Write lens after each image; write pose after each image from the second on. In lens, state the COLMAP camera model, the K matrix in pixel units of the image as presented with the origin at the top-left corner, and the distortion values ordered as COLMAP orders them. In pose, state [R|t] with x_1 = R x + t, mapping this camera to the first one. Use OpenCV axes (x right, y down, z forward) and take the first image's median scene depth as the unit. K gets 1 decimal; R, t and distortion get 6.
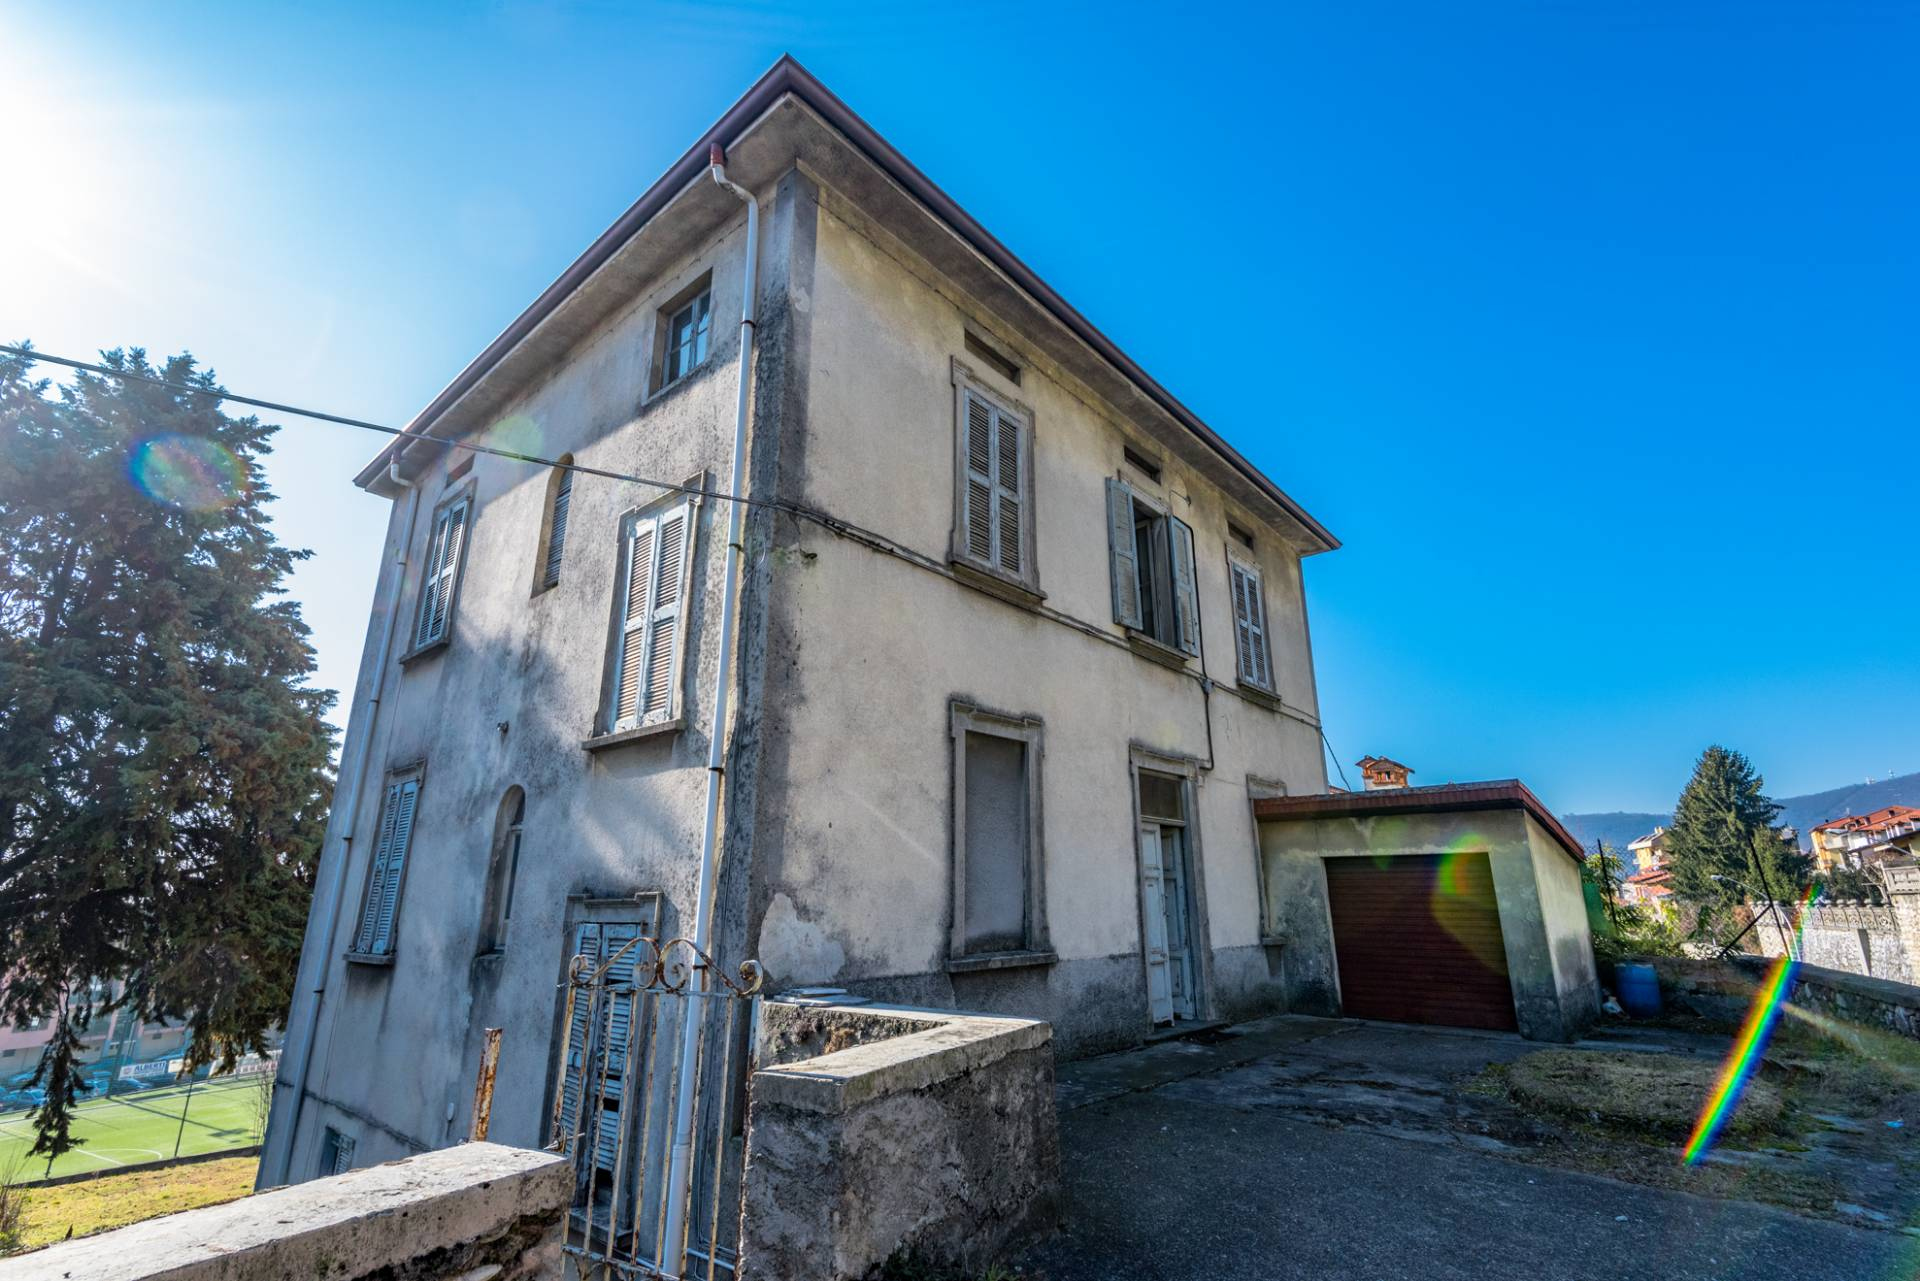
lens RADIAL K [[832.6, 0, 960.0], [0, 832.6, 640.5], [0, 0, 1]] dist [0.034047, 0.000038]
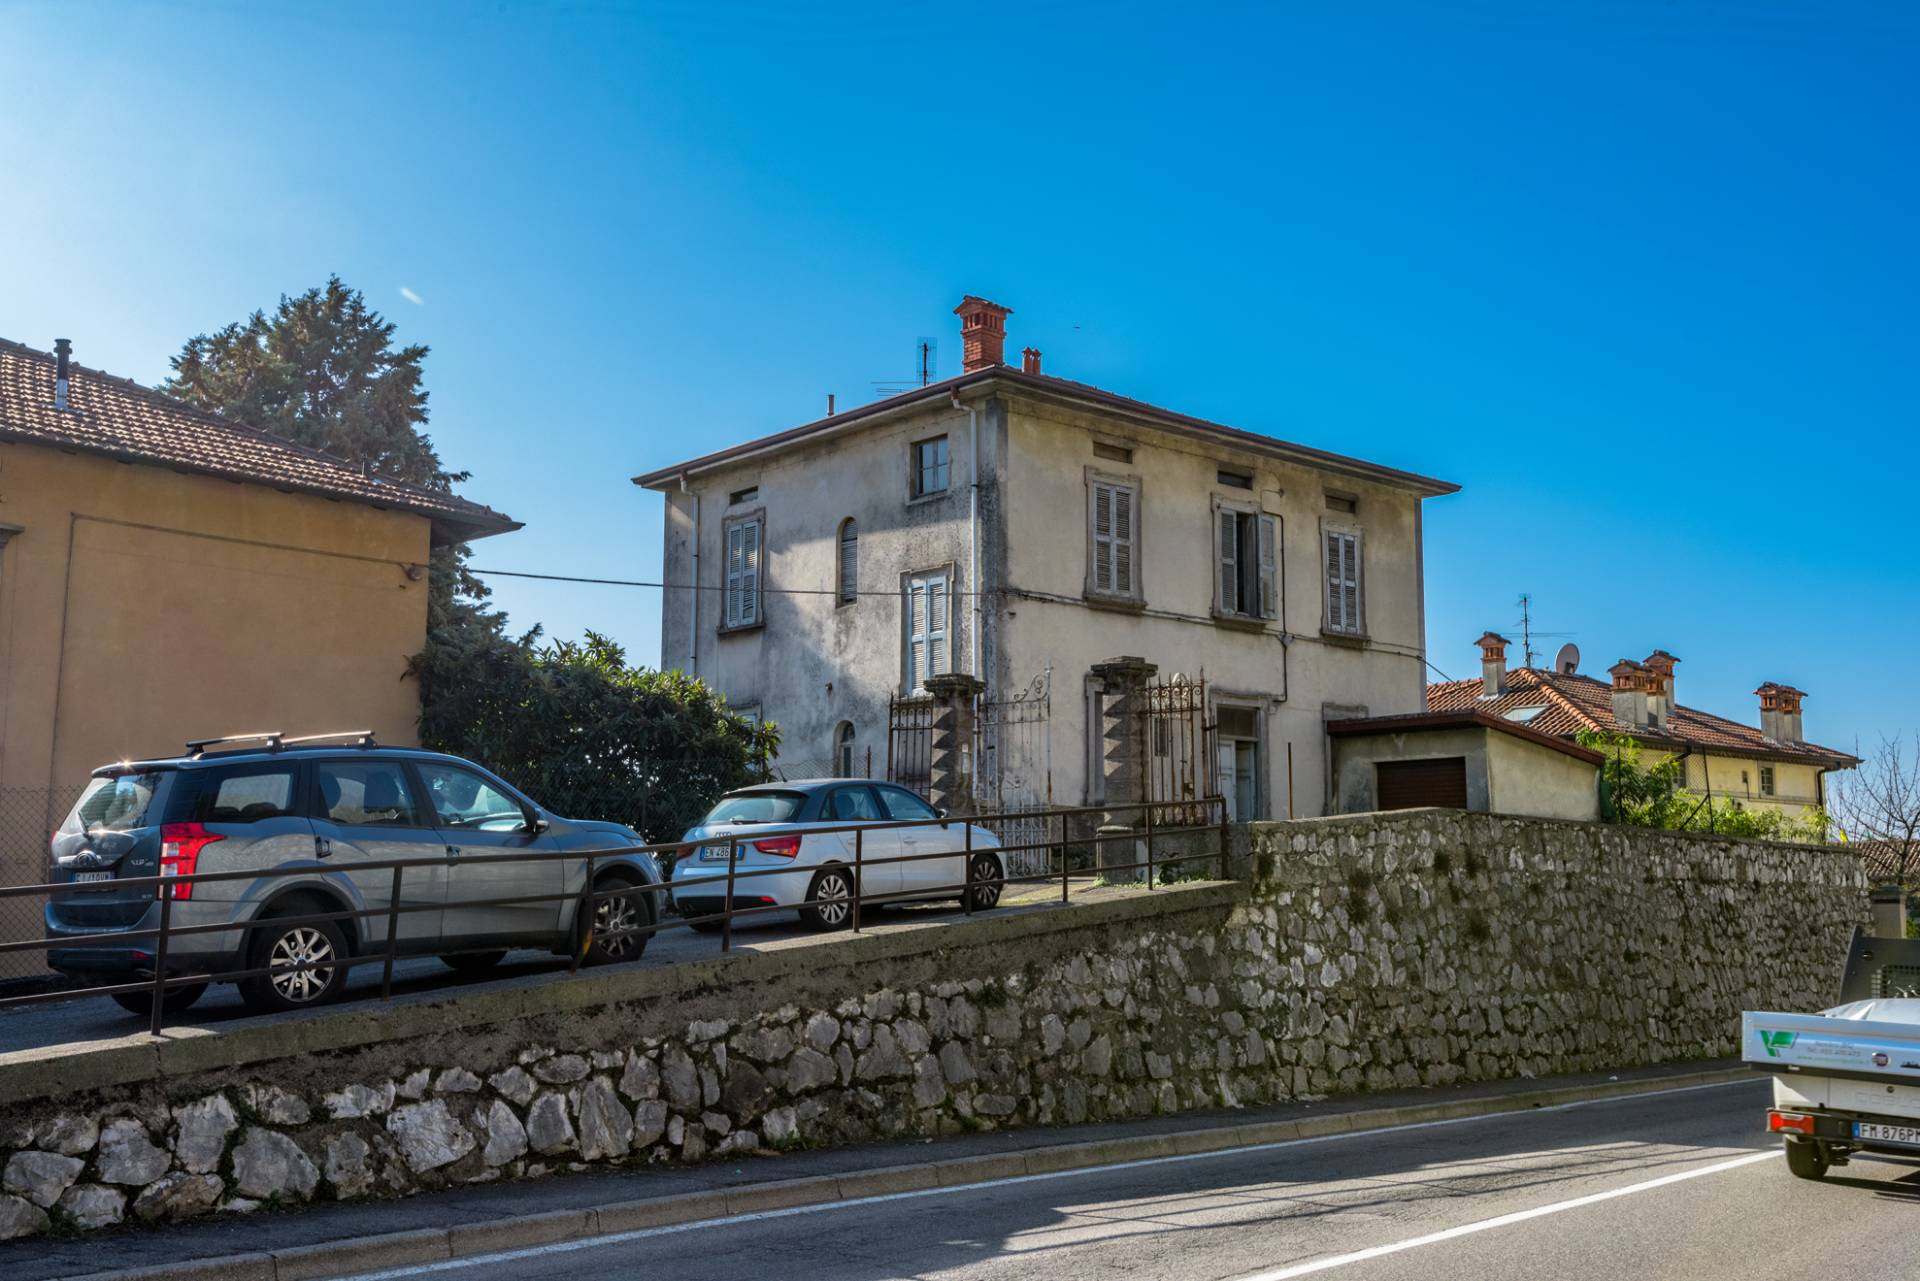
lens RADIAL K [[1809.0, 0, 960.0], [0, 1809.0, 640.5], [0, 0, 1]] dist [0.004975, 0.006103]
pose [[0.991300, -0.012679, -0.131008, 0.201147], [0.033714, 0.986602, 0.159625, -0.553884], [0.127229, -0.162653, 0.978446, -2.489208]]
